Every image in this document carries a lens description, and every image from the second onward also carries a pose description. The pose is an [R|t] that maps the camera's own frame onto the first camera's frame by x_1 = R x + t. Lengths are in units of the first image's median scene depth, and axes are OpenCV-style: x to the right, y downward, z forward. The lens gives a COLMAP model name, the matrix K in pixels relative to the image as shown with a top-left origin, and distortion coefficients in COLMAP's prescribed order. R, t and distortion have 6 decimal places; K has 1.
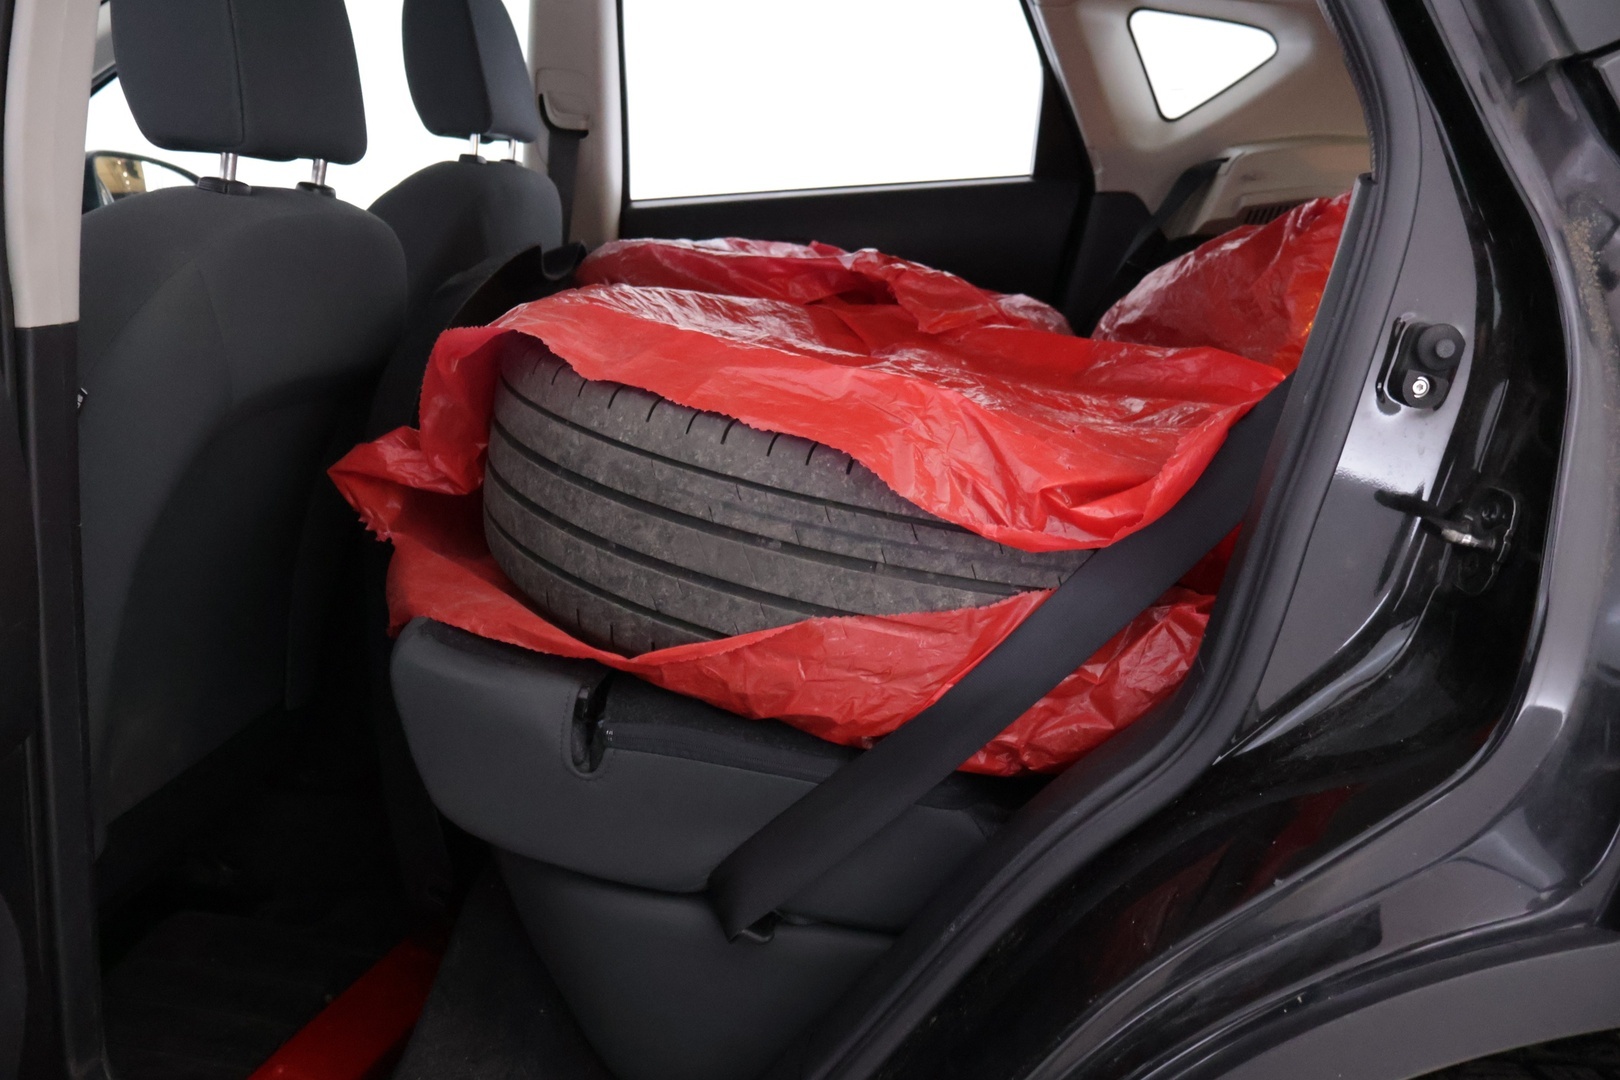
lens RADIAL K [[1347.0, 0, 809.9], [0, 1347.0, 541.8], [0, 0, 1]] dist [-0.000619, 0.004350]
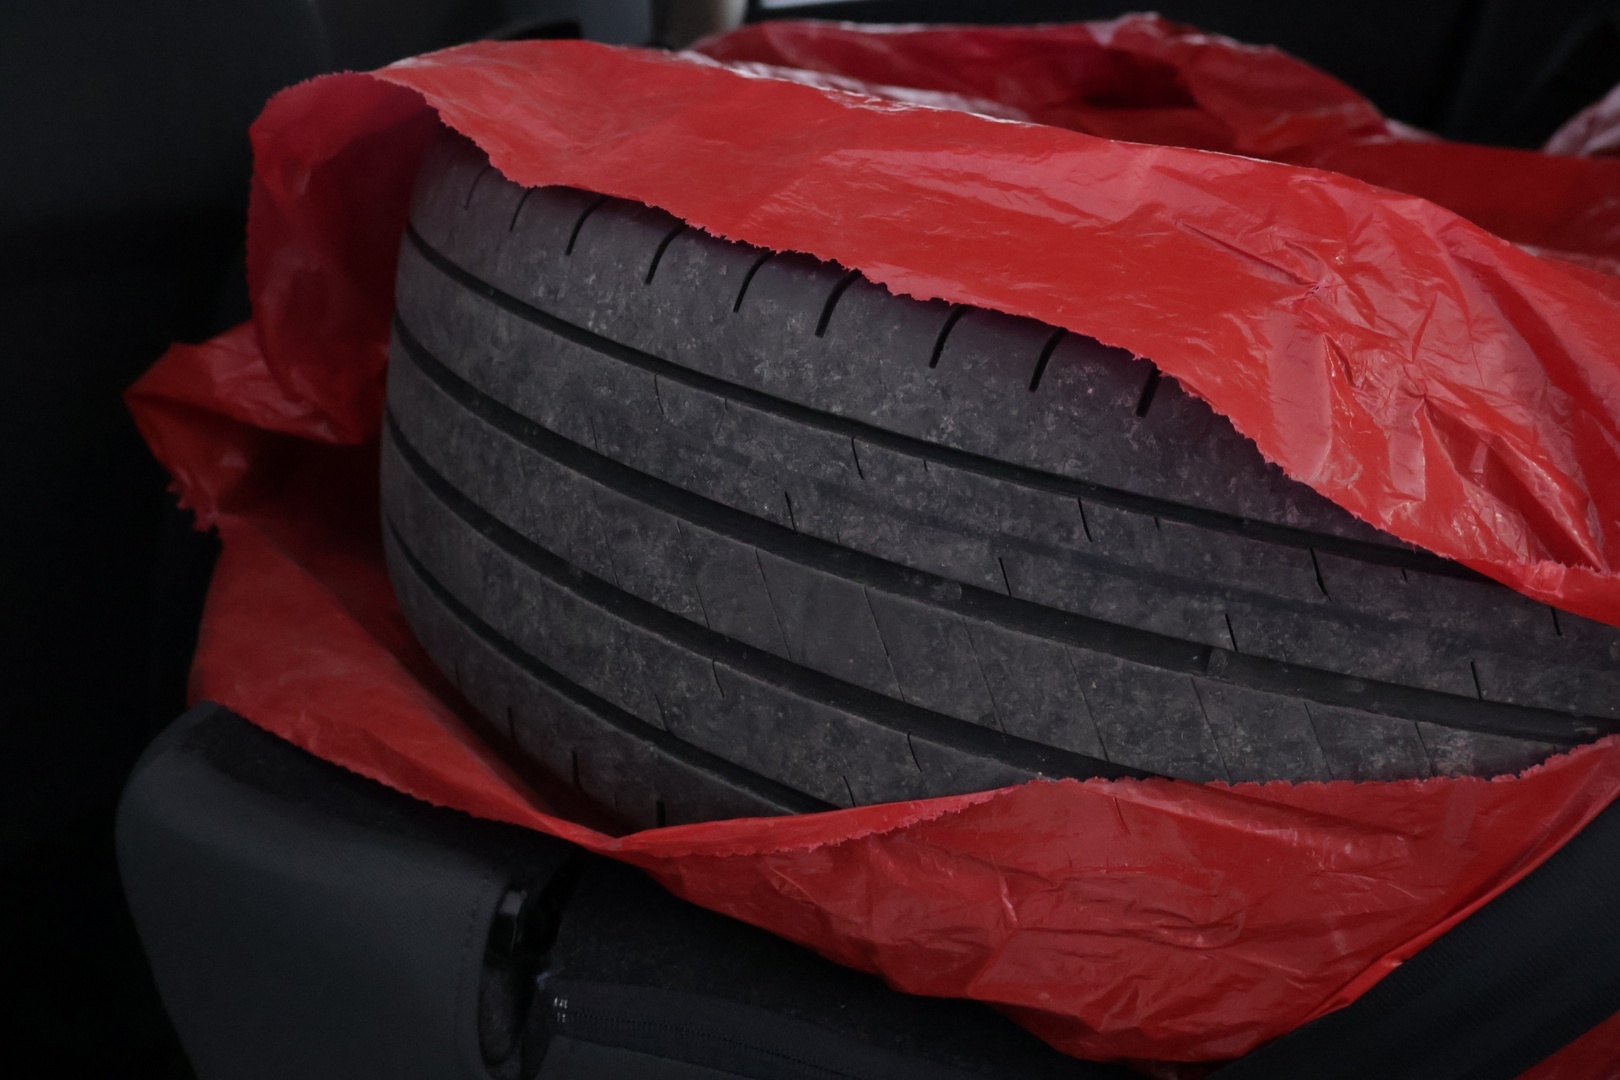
lens RADIAL K [[1655.2, 0, 806.8], [0, 1655.2, 535.6], [0, 0, 1]] dist [0.036834, 0.000000]
pose [[0.991891, 0.021943, -0.125179, -0.005990], [-0.018704, 0.999461, 0.026990, -0.026072], [0.125704, -0.024429, 0.991767, 0.497307]]
